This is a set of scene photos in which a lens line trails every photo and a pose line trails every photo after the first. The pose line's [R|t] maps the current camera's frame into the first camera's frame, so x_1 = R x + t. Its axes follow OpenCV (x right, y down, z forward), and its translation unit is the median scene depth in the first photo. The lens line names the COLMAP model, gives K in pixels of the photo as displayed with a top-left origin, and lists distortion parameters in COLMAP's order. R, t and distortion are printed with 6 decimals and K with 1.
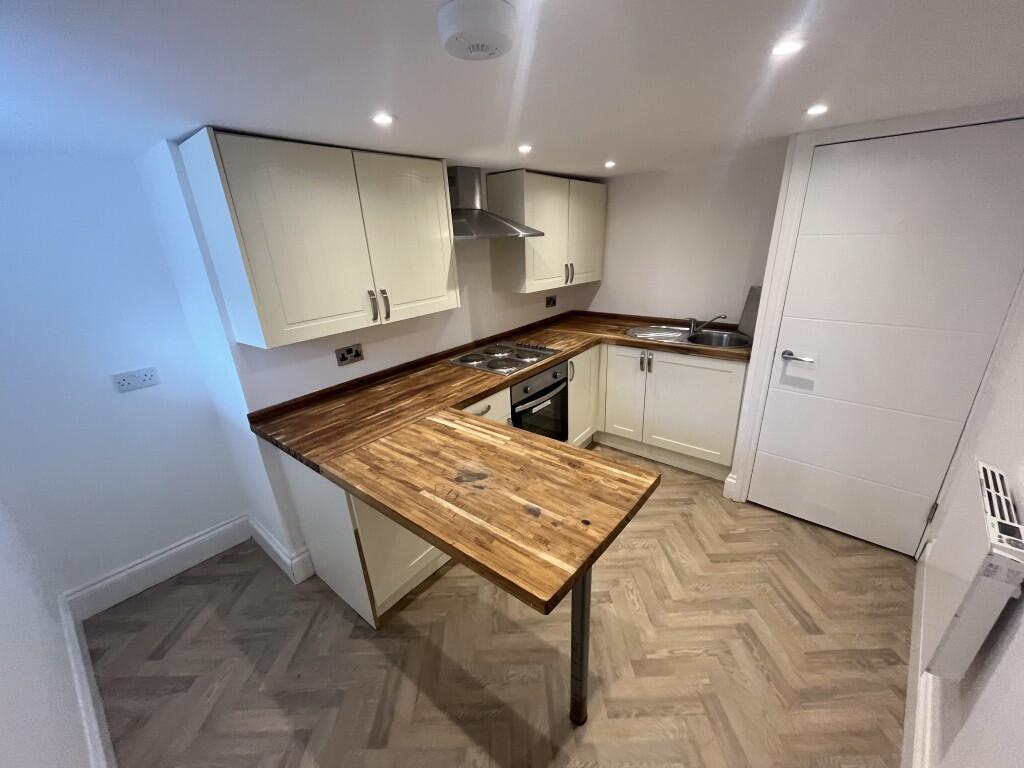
lens RADIAL K [[410.2, 0, 512.8], [0, 410.2, 387.4], [0, 0, 1]] dist [-0.010462, -0.000009]
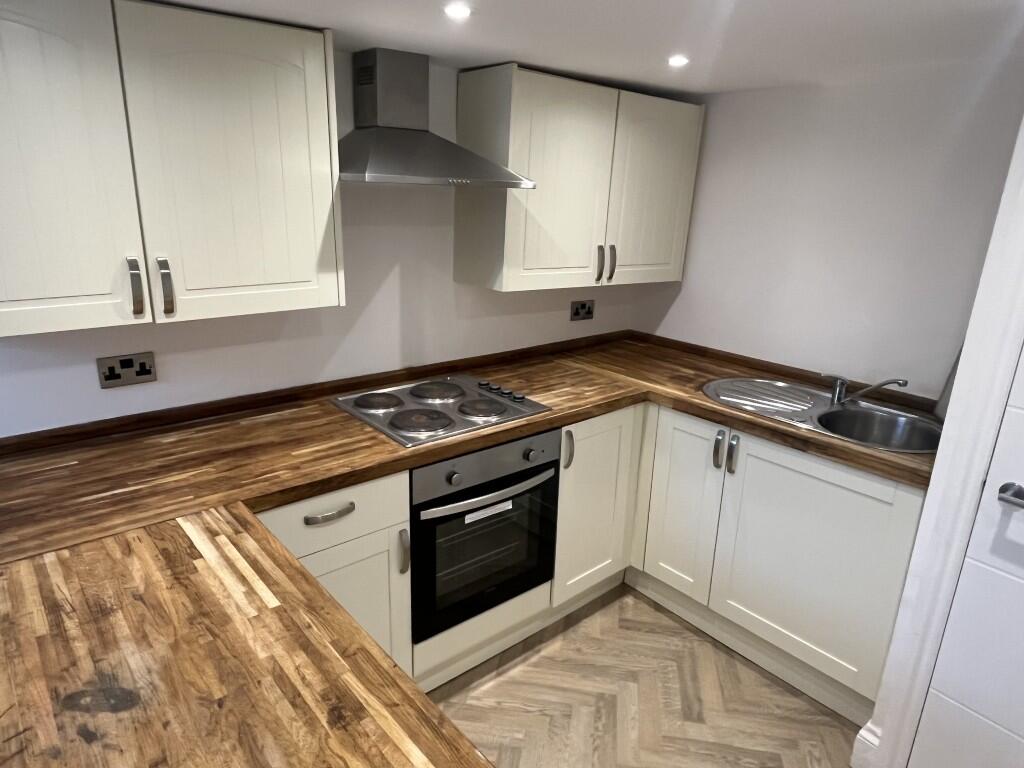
lens RADIAL K [[652.4, 0, 510.9], [0, 652.4, 384.9], [0, 0, 1]] dist [-0.006977, -0.004277]
pose [[0.978497, 0.128227, -0.161561, 0.216226], [-0.138248, 0.989013, -0.052351, -0.075039], [0.153073, 0.073560, 0.985473, 0.196922]]
